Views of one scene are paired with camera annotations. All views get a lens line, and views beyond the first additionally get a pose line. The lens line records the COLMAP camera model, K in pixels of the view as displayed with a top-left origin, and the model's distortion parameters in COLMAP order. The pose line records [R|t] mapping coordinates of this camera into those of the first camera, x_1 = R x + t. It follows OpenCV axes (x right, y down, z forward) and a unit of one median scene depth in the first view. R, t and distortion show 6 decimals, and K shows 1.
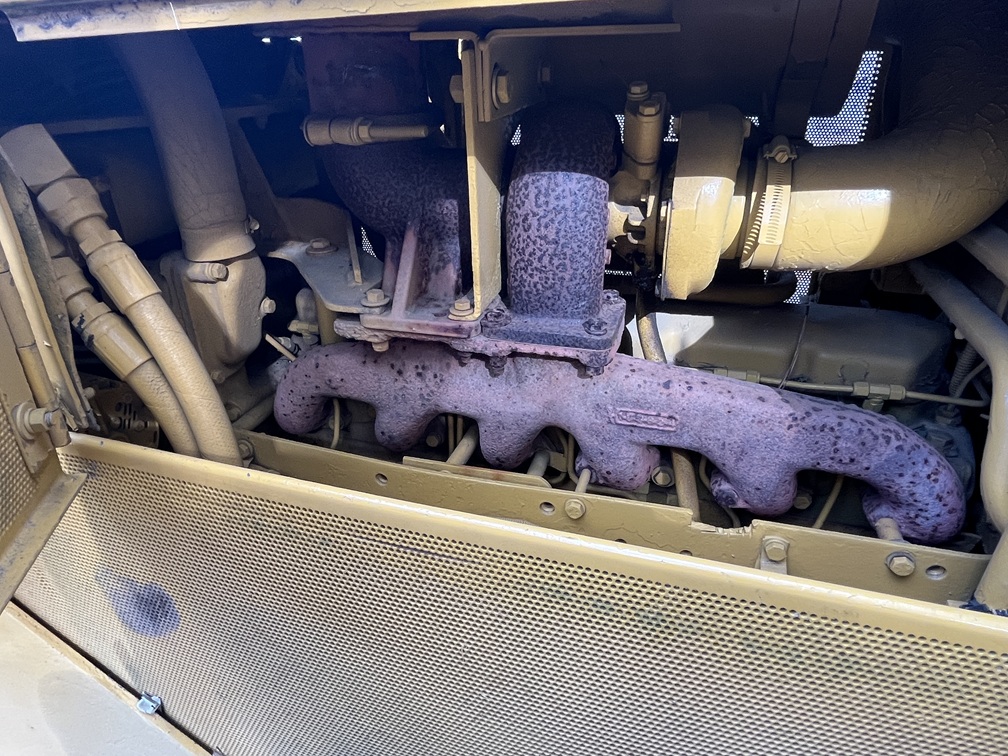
lens RADIAL K [[615.3, 0, 486.1], [0, 615.3, 366.0], [0, 0, 1]] dist [-0.002024, -0.001350]
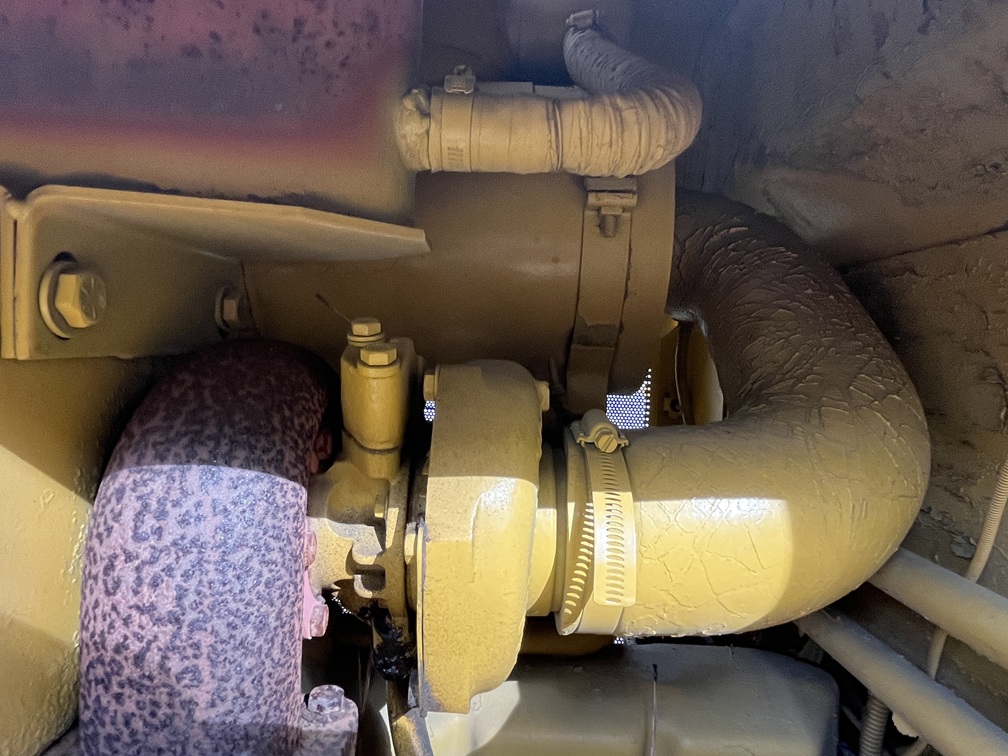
lens RADIAL K [[615.3, 0, 502.7], [0, 615.3, 378.3], [0, 0, 1]] dist [-0.002024, -0.001350]
pose [[0.939146, 0.050515, 0.339783, 0.174293], [0.093947, 0.913651, -0.395495, -0.162137], [-0.330421, 0.403349, 0.853306, 0.474896]]
